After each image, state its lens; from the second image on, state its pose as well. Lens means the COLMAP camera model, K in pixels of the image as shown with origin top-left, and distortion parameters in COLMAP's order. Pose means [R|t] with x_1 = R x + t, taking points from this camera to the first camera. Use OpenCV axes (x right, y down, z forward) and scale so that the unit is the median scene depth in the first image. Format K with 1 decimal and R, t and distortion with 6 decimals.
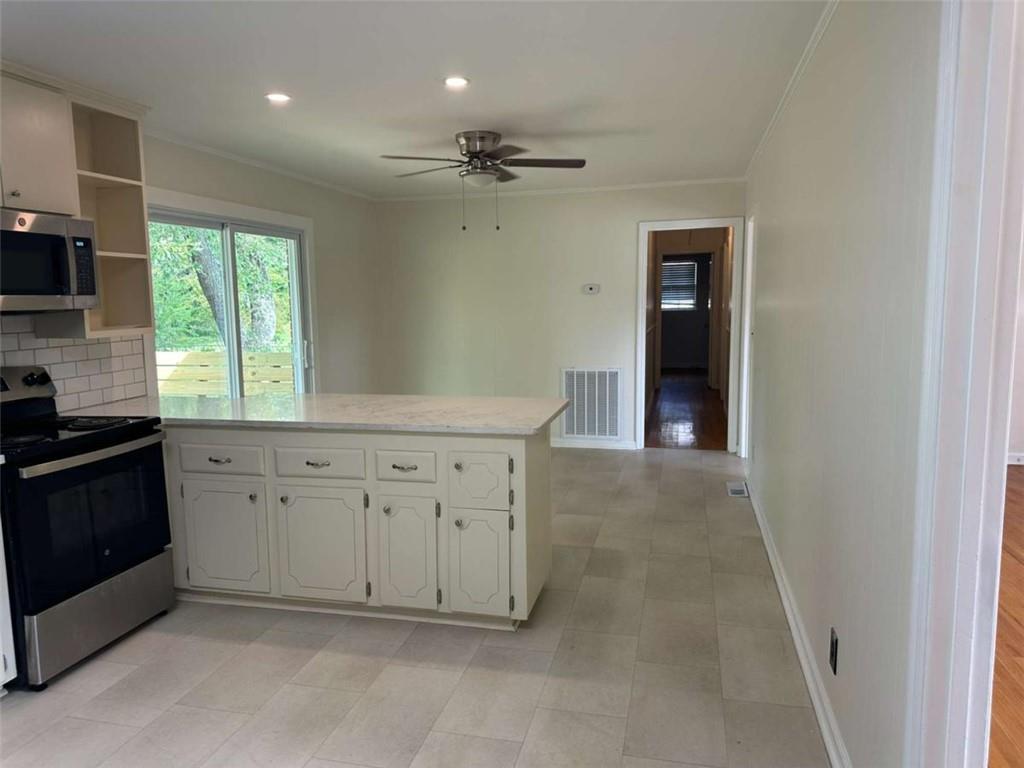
lens RADIAL K [[716.5, 0, 512.5], [0, 716.5, 381.0], [0, 0, 1]] dist [0.055104, 0.000331]
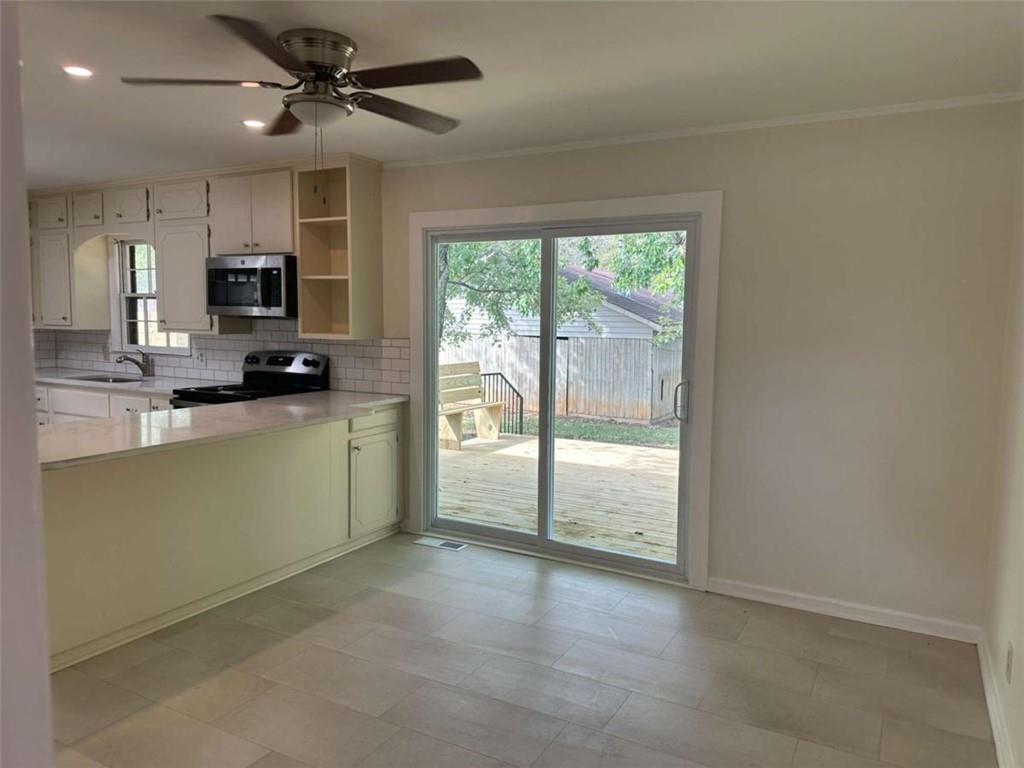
lens RADIAL K [[716.5, 0, 516.9], [0, 716.5, 380.6], [0, 0, 1]] dist [0.055104, 0.000331]
pose [[-0.242378, 0.097039, -0.965317, 0.628760], [-0.129524, 0.982842, 0.131323, -0.199660], [0.961497, 0.156861, -0.225650, 1.611764]]
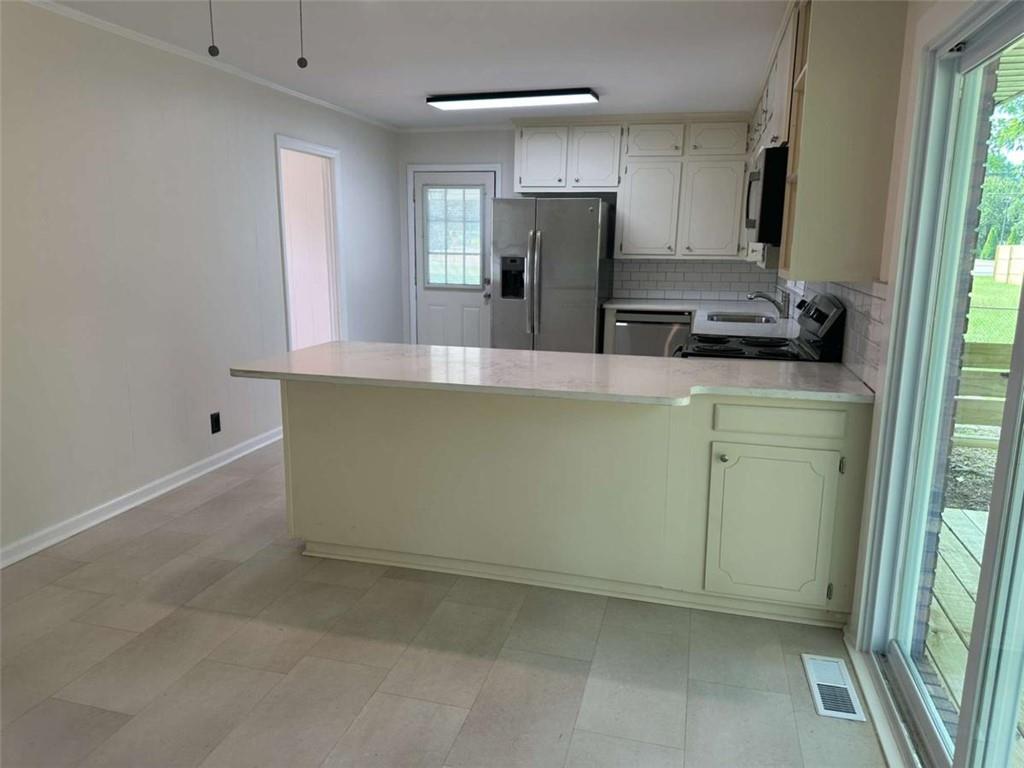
lens RADIAL K [[716.5, 0, 514.1], [0, 716.5, 388.6], [0, 0, 1]] dist [0.055104, 0.000331]
pose [[-0.999958, 0.006022, 0.006912, -0.240282], [0.007920, 0.947209, 0.320518, -0.203461], [-0.004617, 0.320559, -0.947217, 1.783530]]
